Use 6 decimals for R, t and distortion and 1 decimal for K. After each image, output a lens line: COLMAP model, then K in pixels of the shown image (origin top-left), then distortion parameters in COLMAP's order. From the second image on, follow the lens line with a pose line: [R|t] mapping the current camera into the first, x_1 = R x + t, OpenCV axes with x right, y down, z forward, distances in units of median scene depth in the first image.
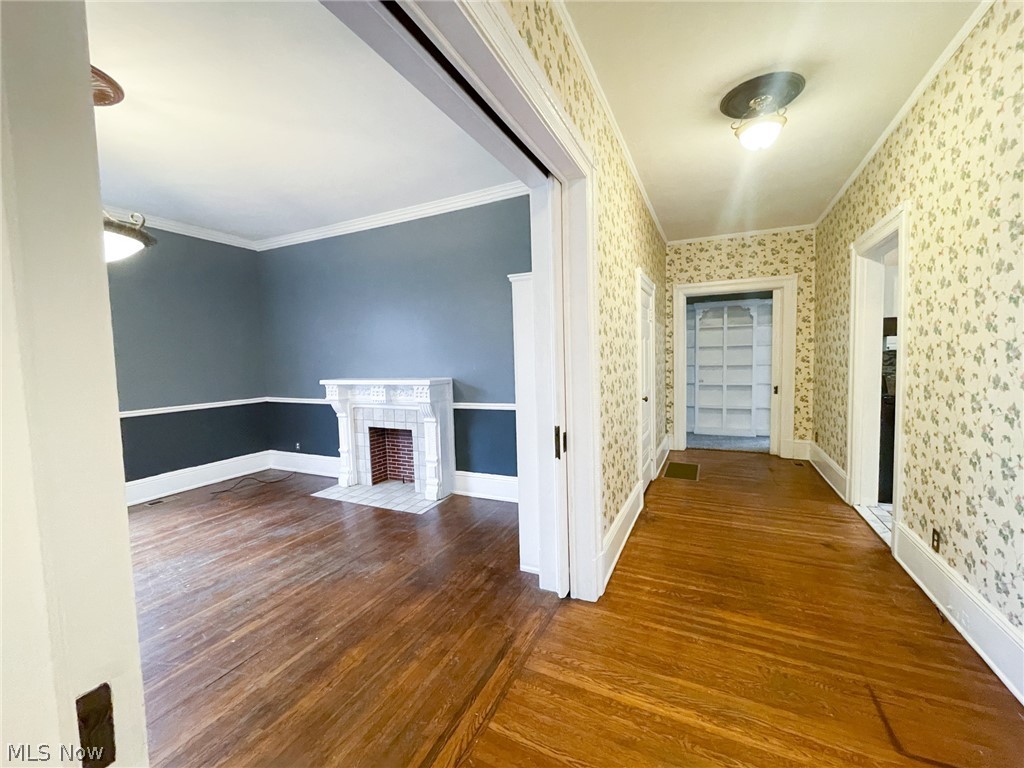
lens RADIAL K [[415.0, 0, 512.0], [0, 415.0, 384.0], [0, 0, 1]] dist [-0.000320, 0.000101]
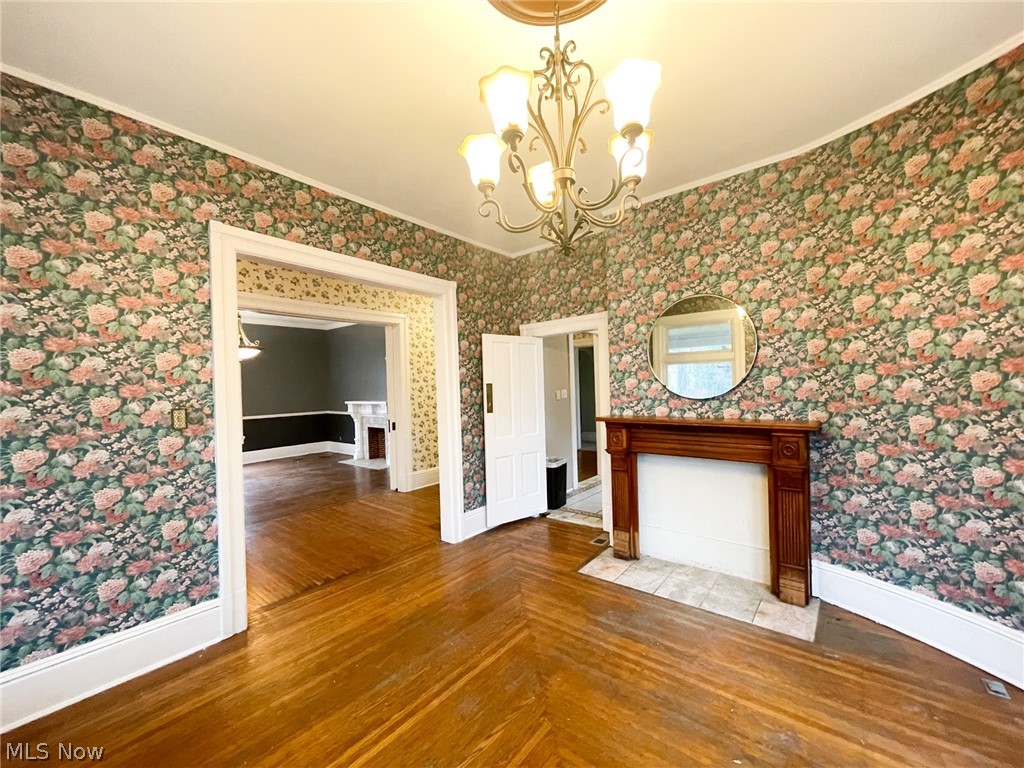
lens RADIAL K [[415.0, 0, 512.0], [0, 415.0, 384.0], [0, 0, 1]] dist [-0.000320, 0.000101]
pose [[0.970984, -0.000818, -0.239143, 0.765390], [-0.013635, 0.998178, -0.058776, 0.012693], [0.238756, 0.060331, 0.969204, -0.685529]]
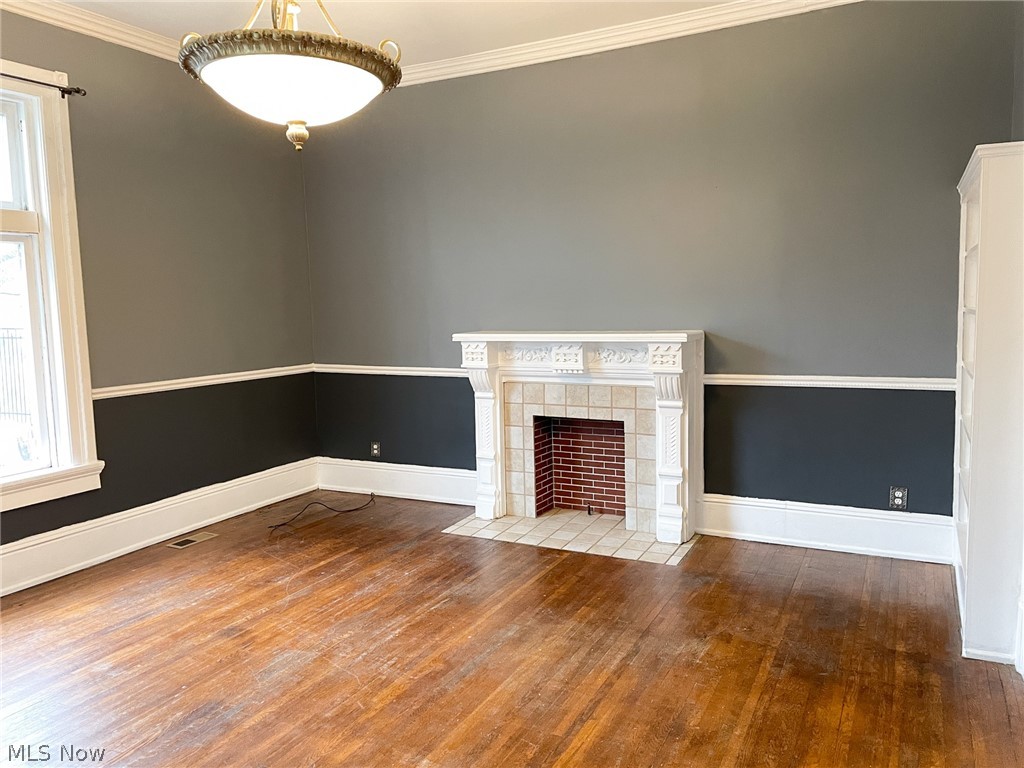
lens RADIAL K [[771.3, 0, 512.0], [0, 771.3, 384.0], [0, 0, 1]] dist [0.045728, -0.007467]
pose [[0.999520, 0.008266, -0.029861, -0.369024], [-0.006873, 0.998897, 0.046459, 0.010904], [0.030212, -0.046231, 0.998474, -0.066493]]
